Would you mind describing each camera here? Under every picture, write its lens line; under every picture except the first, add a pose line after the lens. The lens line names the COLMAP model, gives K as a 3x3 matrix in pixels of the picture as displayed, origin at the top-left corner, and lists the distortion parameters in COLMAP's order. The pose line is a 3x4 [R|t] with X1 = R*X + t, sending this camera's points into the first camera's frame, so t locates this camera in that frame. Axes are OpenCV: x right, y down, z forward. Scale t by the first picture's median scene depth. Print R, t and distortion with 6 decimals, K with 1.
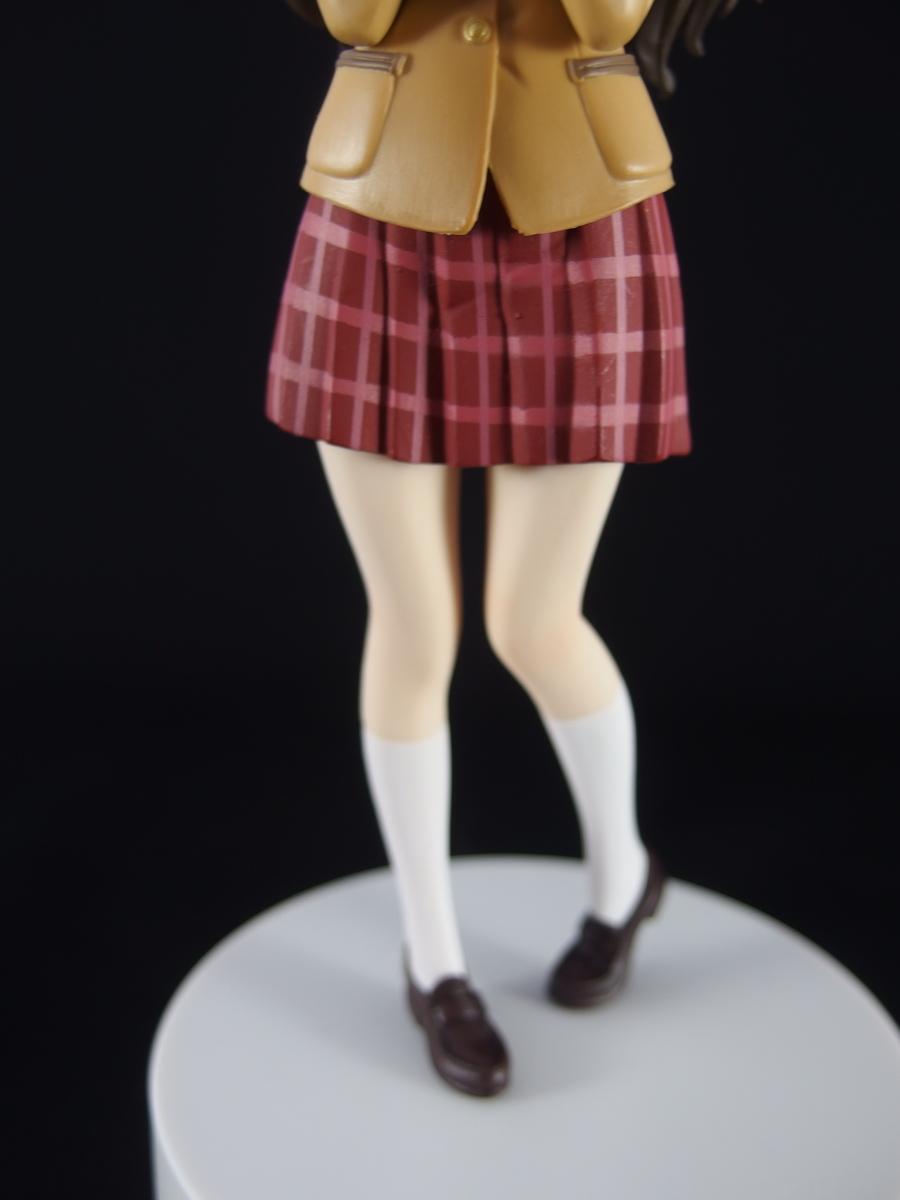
lens RADIAL K [[1018.5, 0, 451.2], [0, 1018.5, 601.0], [0, 0, 1]] dist [-0.083937, -0.001939]
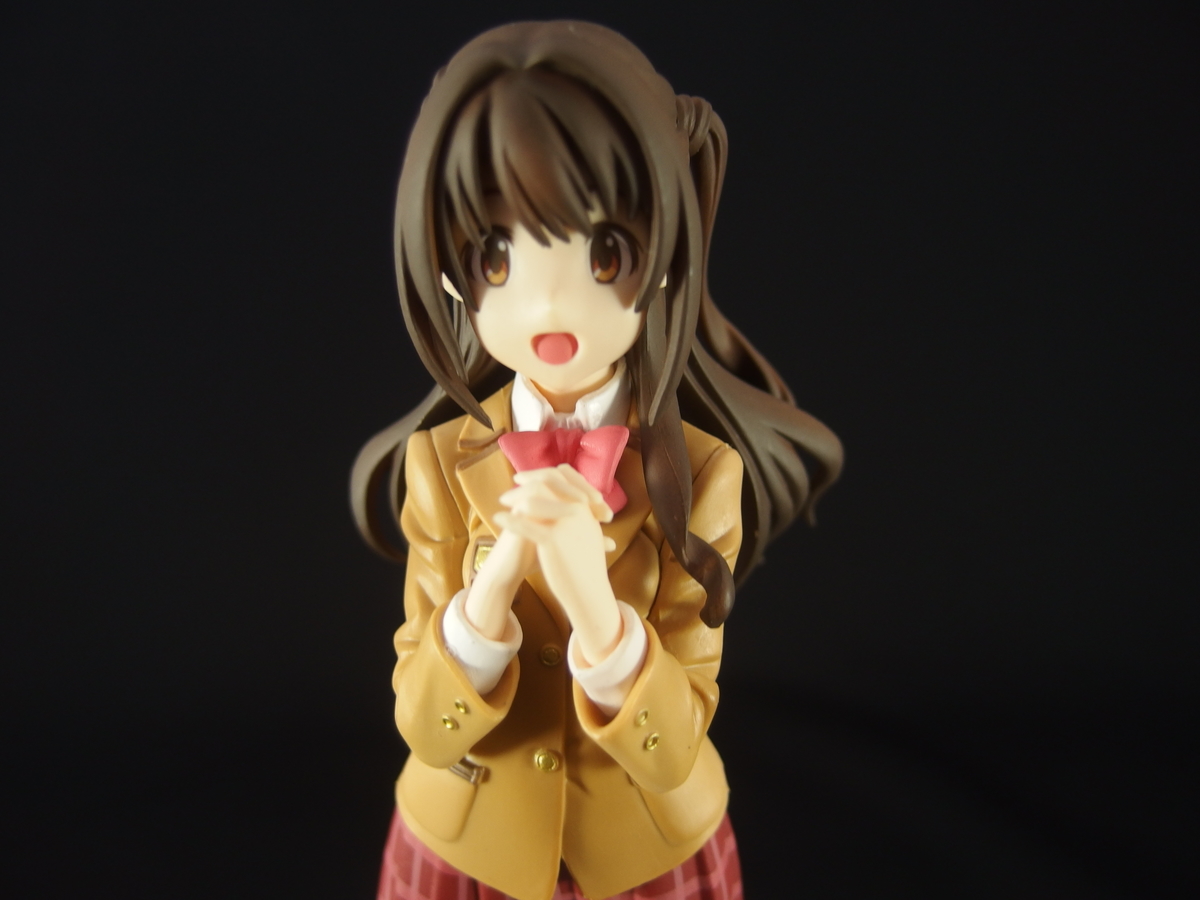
lens RADIAL K [[1014.8, 0, 600.2], [0, 1014.8, 464.1], [0, 0, 1]] dist [-0.078491, 0.022273]
pose [[0.999196, -0.029243, 0.027434, 0.057269], [0.027695, 0.998091, 0.055196, -0.852560], [-0.028995, -0.054392, 0.998099, -0.100989]]
